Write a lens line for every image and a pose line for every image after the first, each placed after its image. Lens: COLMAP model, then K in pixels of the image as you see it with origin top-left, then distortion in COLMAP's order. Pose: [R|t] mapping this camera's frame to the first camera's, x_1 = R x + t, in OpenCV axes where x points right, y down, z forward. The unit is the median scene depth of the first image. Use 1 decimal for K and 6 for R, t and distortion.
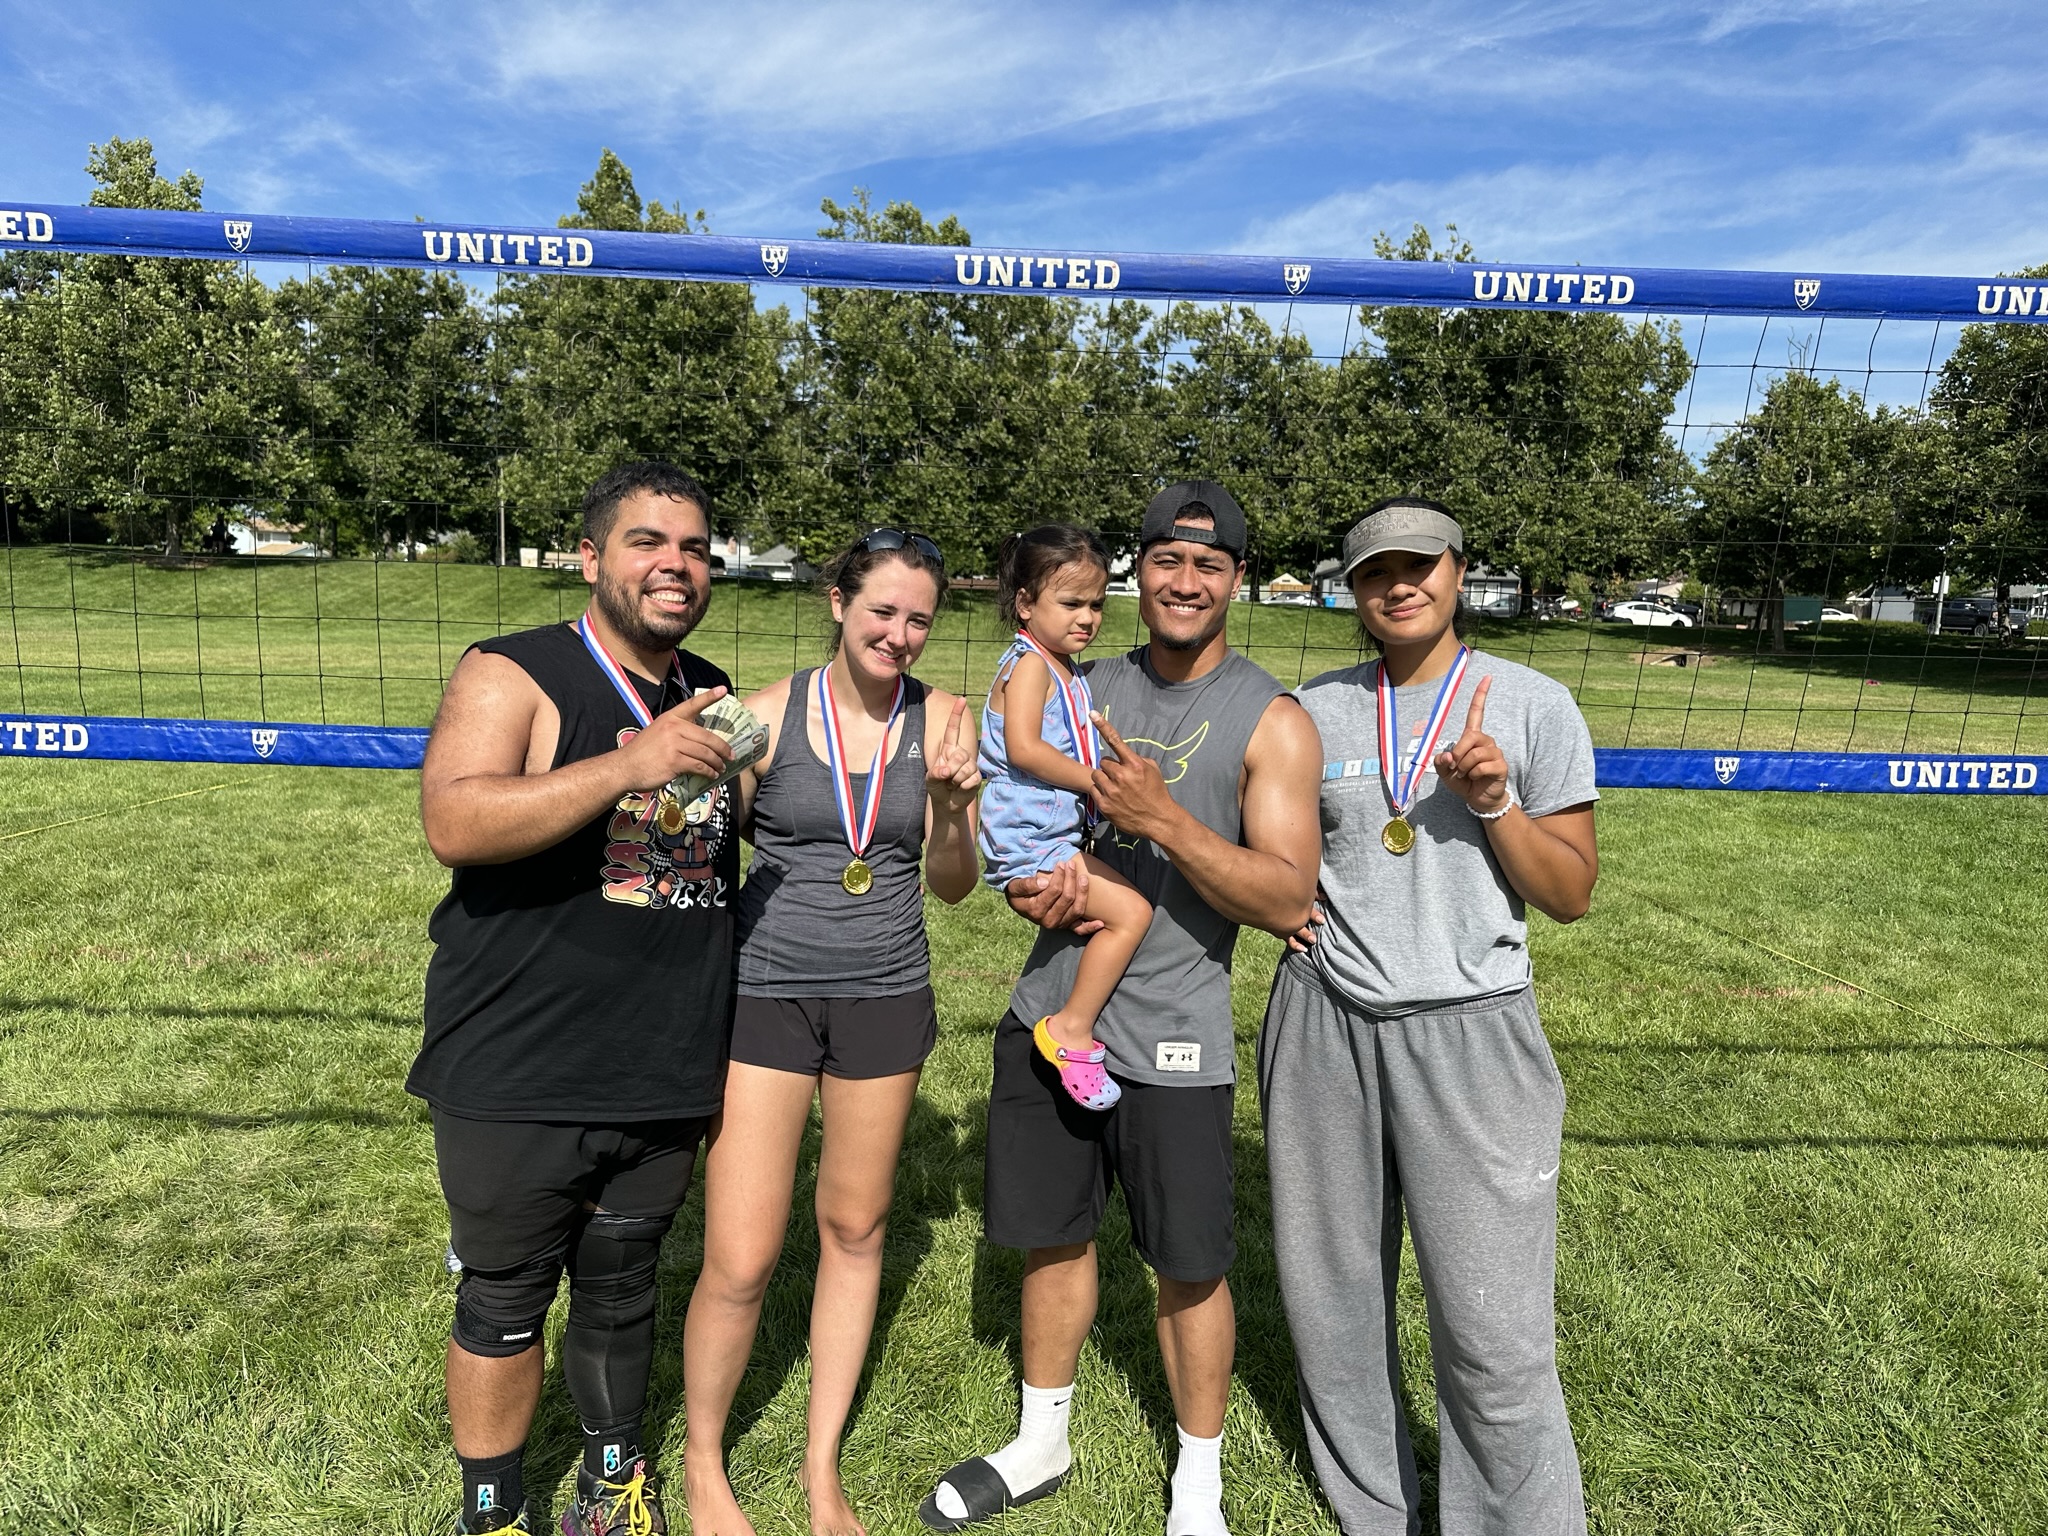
lens RADIAL K [[1436.3, 0, 1021.9], [0, 1436.3, 758.3], [0, 0, 1]] dist [0.057975, -0.056637]
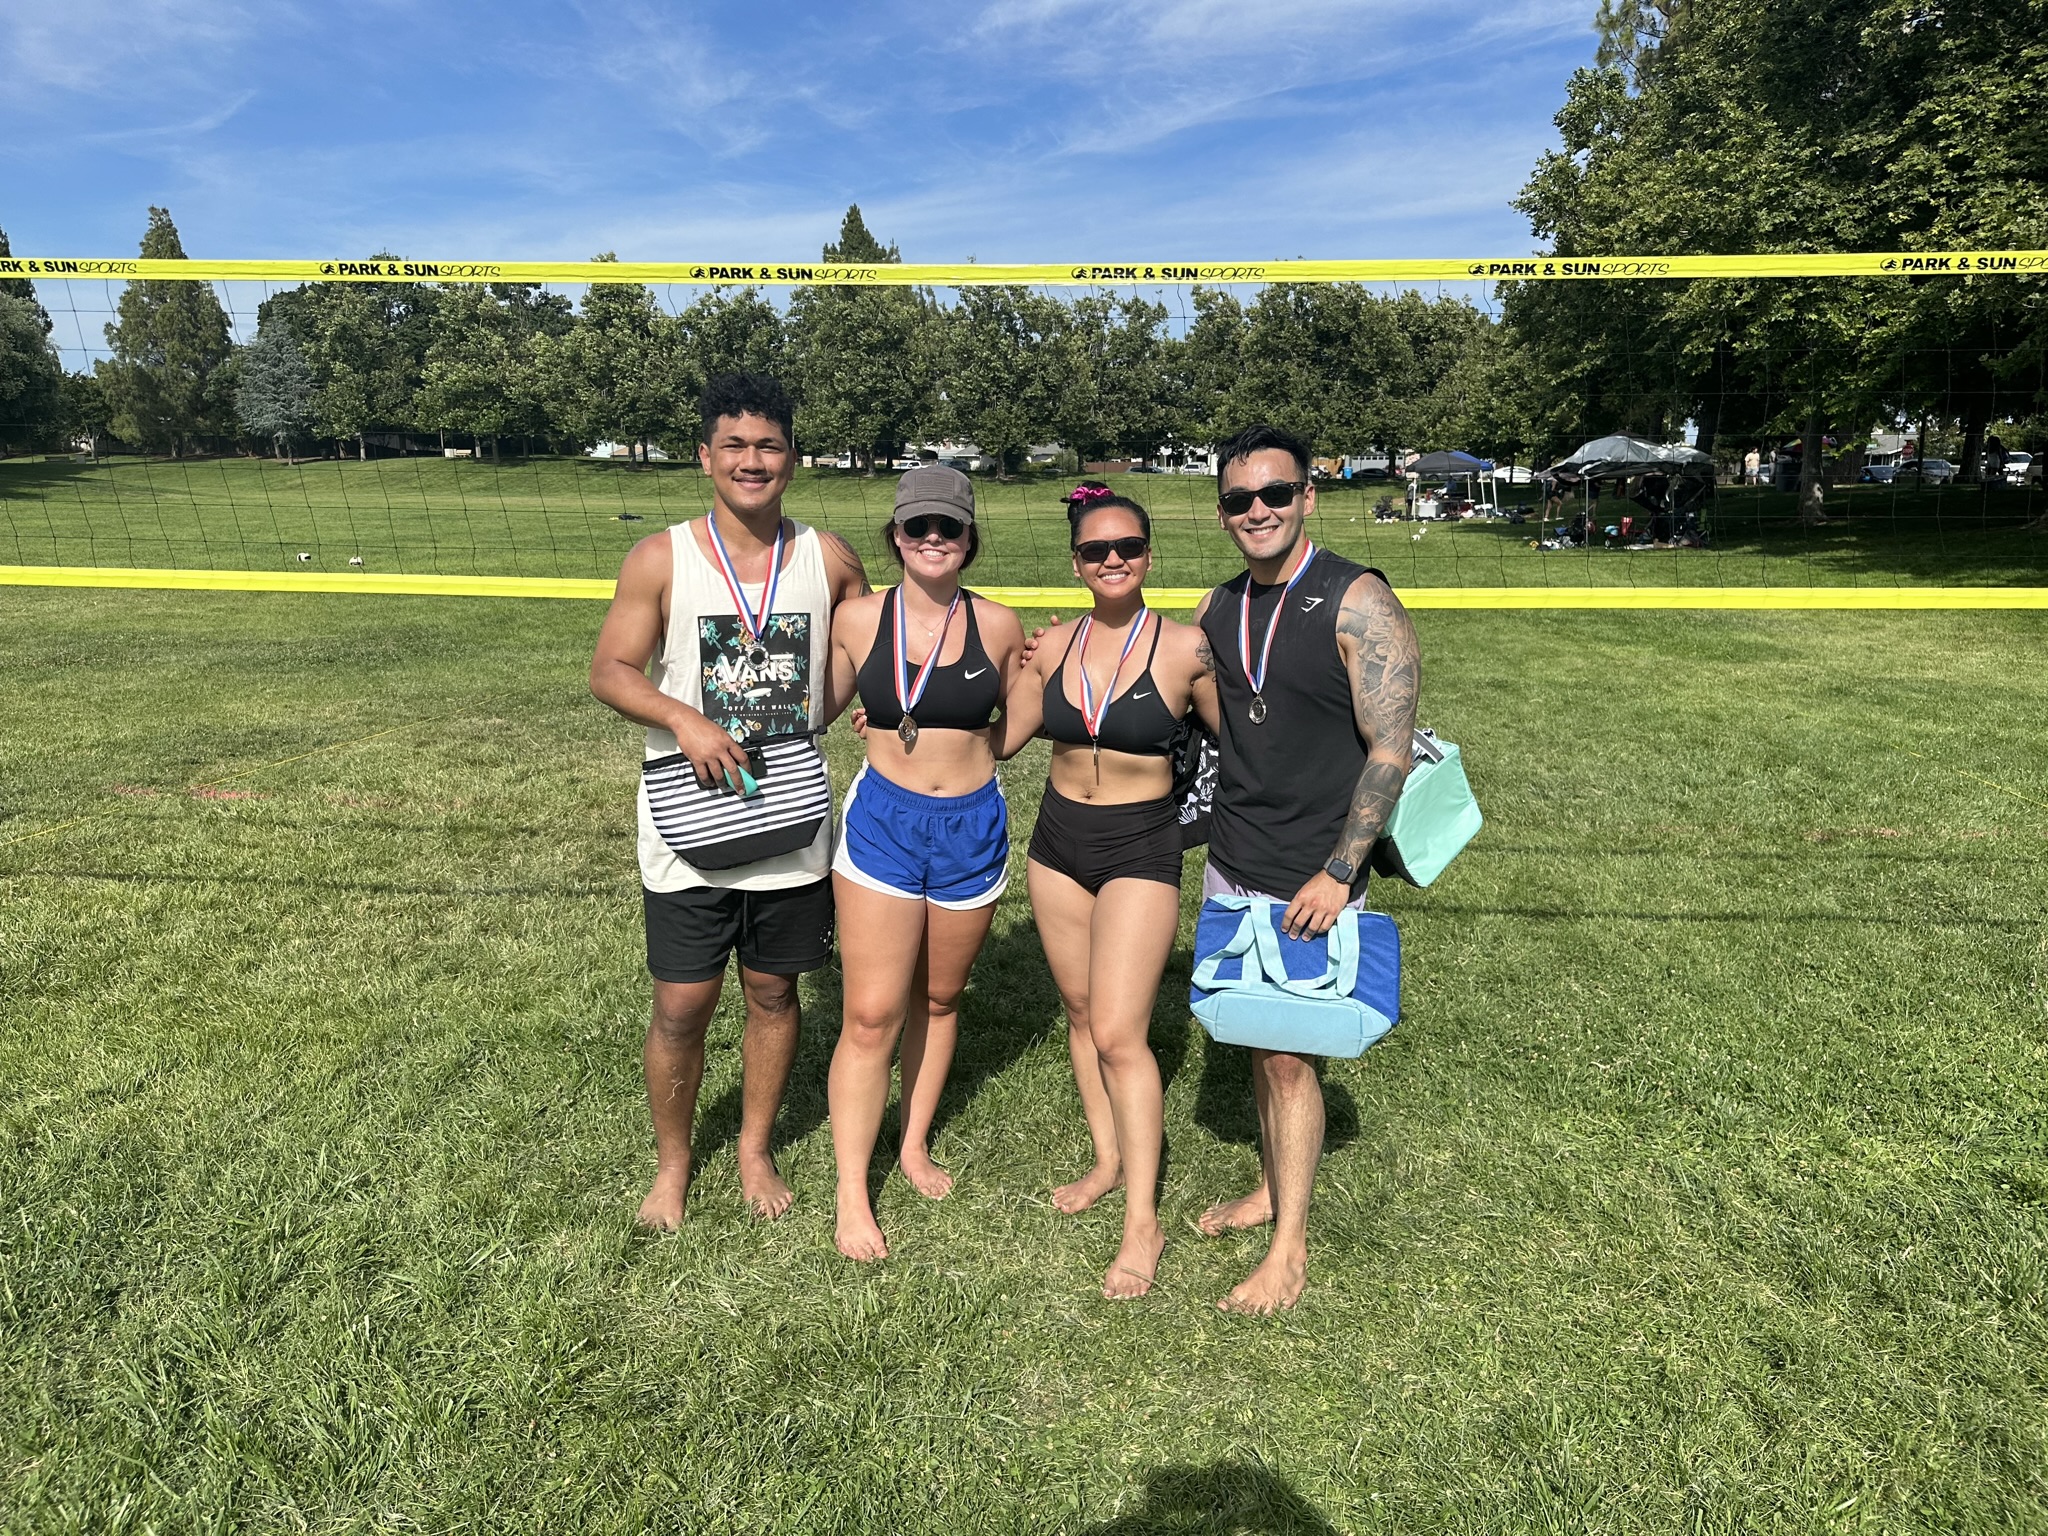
lens RADIAL K [[1433.1, 0, 1021.0], [0, 1433.1, 762.5], [0, 0, 1]] dist [0.030115, -0.033135]
pose [[0.983148, 0.011999, -0.182419, 0.302849], [0.002663, 0.996798, 0.079920, 0.113186], [0.182794, -0.079059, 0.979967, -0.877144]]
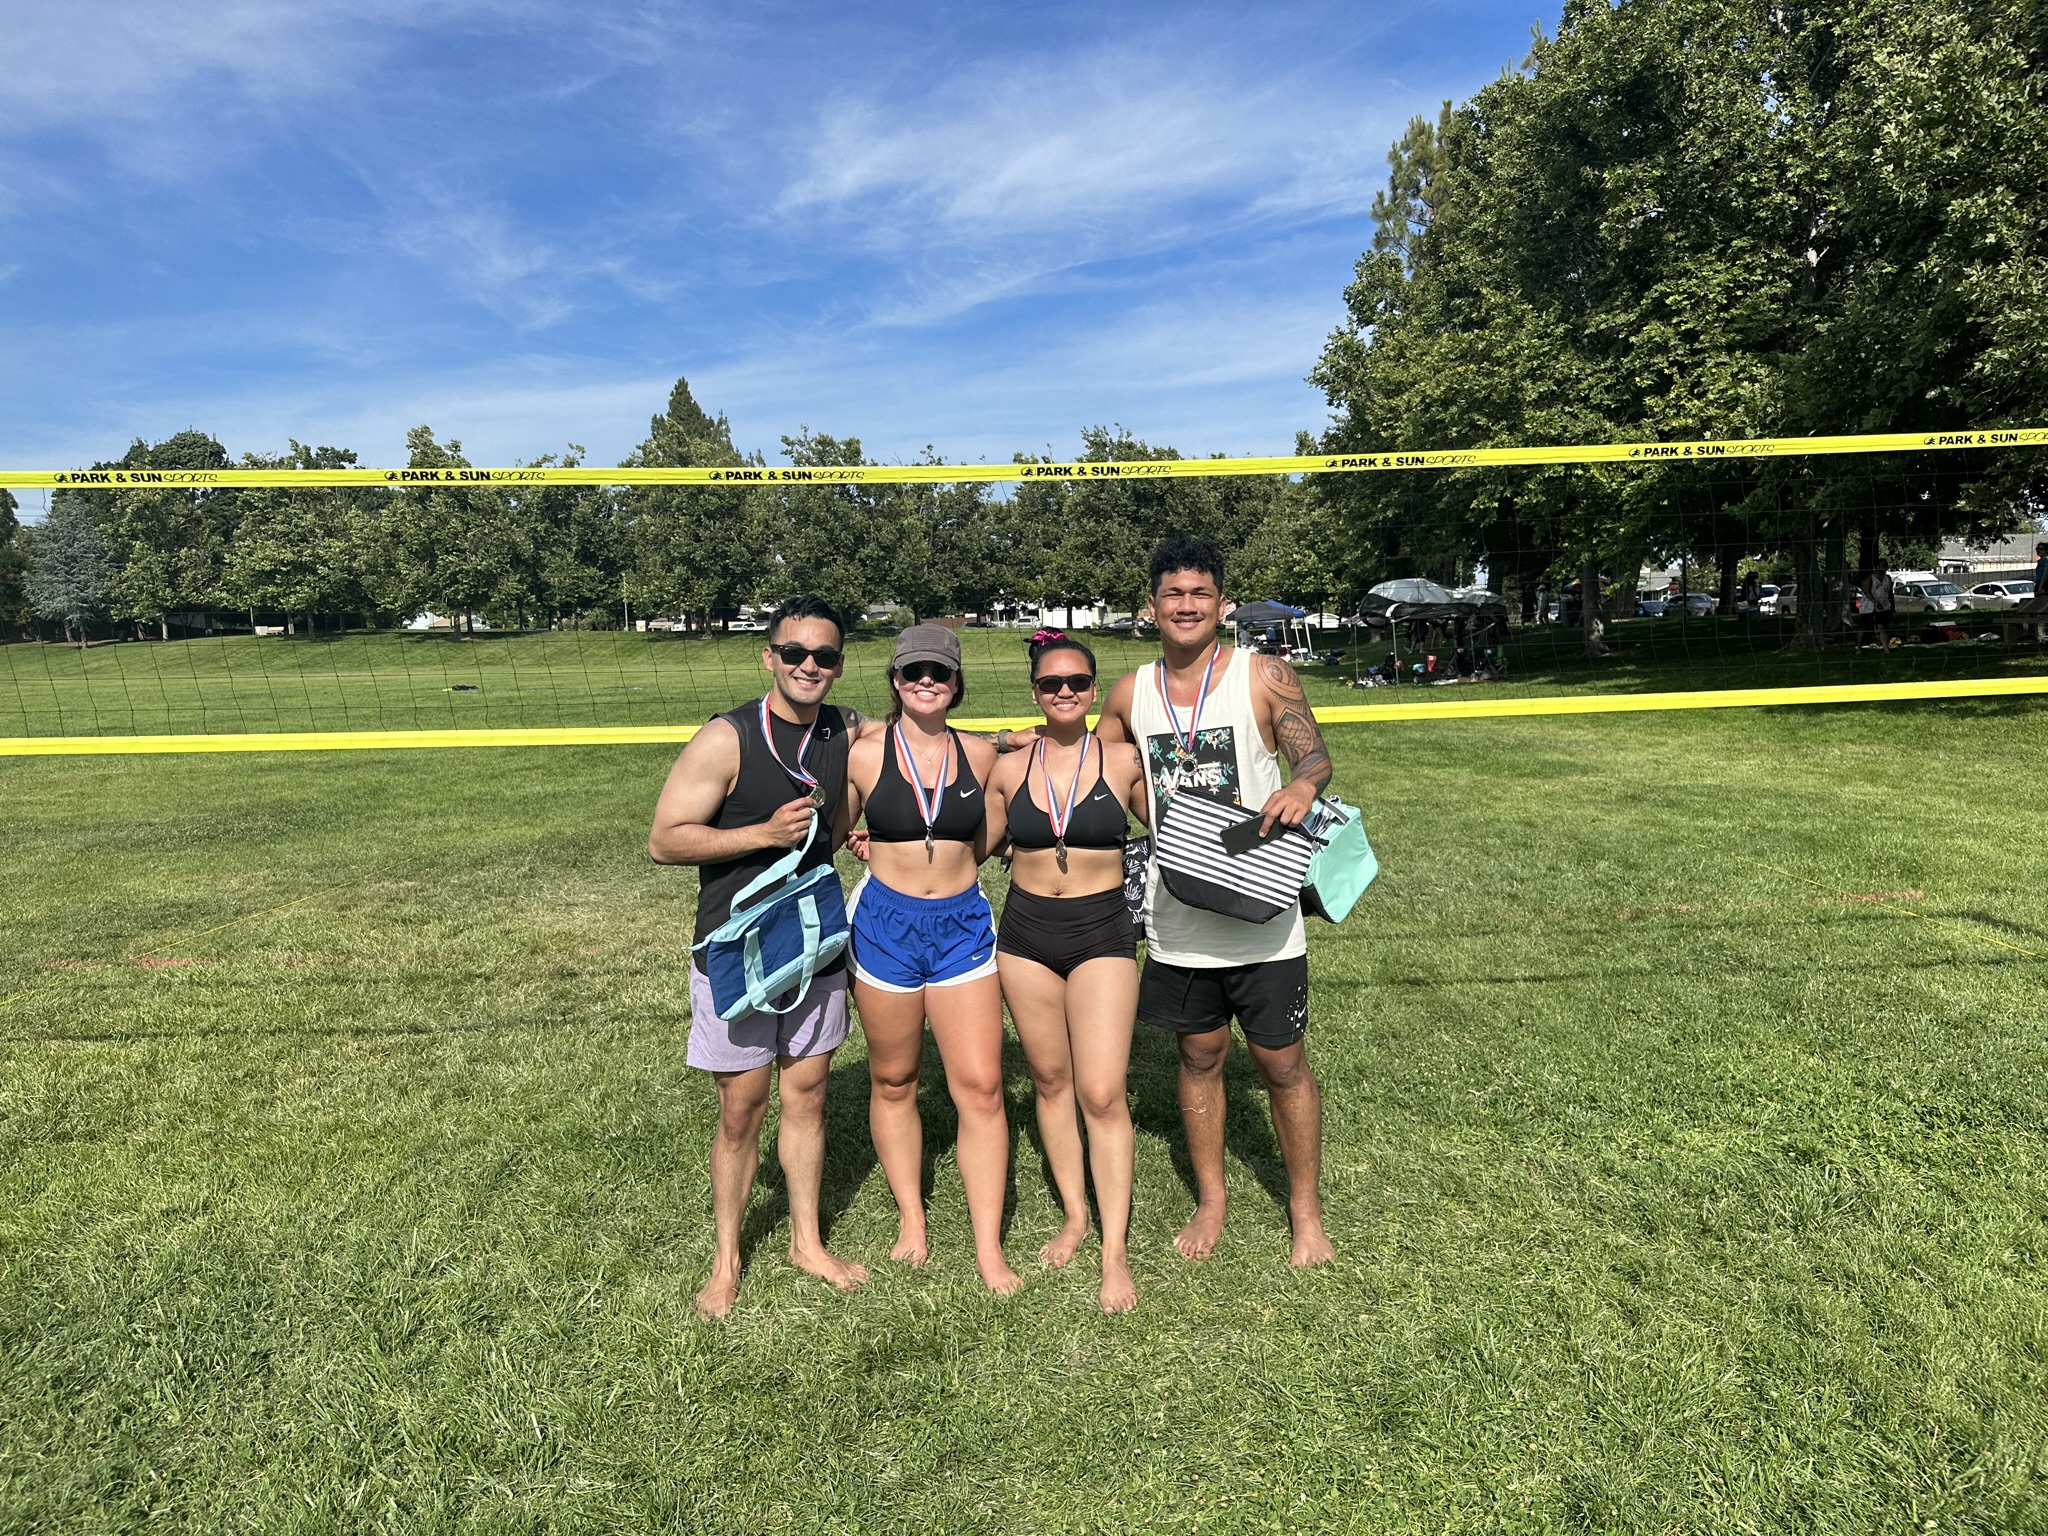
lens RADIAL K [[1449.4, 0, 1020.4], [0, 1449.4, 764.2], [0, 0, 1]] dist [0.097618, -0.149120]
pose [[0.996750, -0.049839, -0.063293, 0.285235], [0.048400, 0.998538, -0.024071, 0.118902], [0.064401, 0.020929, 0.997705, -0.930657]]
